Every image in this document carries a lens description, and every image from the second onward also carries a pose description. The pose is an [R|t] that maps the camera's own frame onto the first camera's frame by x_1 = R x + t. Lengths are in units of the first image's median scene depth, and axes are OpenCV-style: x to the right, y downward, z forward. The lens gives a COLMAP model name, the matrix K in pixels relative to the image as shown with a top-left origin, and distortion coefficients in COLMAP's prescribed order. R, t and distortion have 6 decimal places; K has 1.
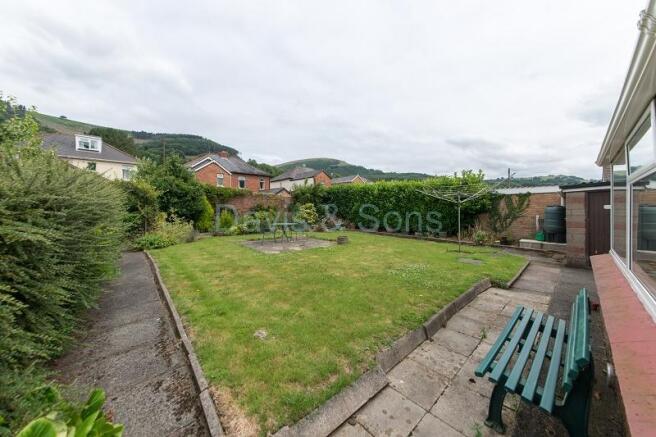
lens RADIAL K [[231.4, 0, 327.9], [0, 231.4, 207.9], [0, 0, 1]] dist [0.000436, 0.000228]
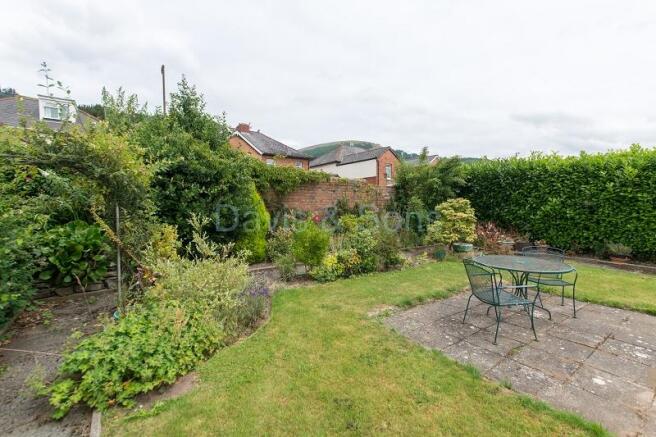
lens RADIAL K [[288.7, 0, 327.1], [0, 288.7, 216.3], [0, 0, 1]] dist [-0.033495, -0.000434]
pose [[0.994154, 0.002600, -0.107942, -0.342492], [0.001994, 0.999097, 0.042433, -0.010733], [0.107955, -0.042400, 0.993251, 0.480822]]
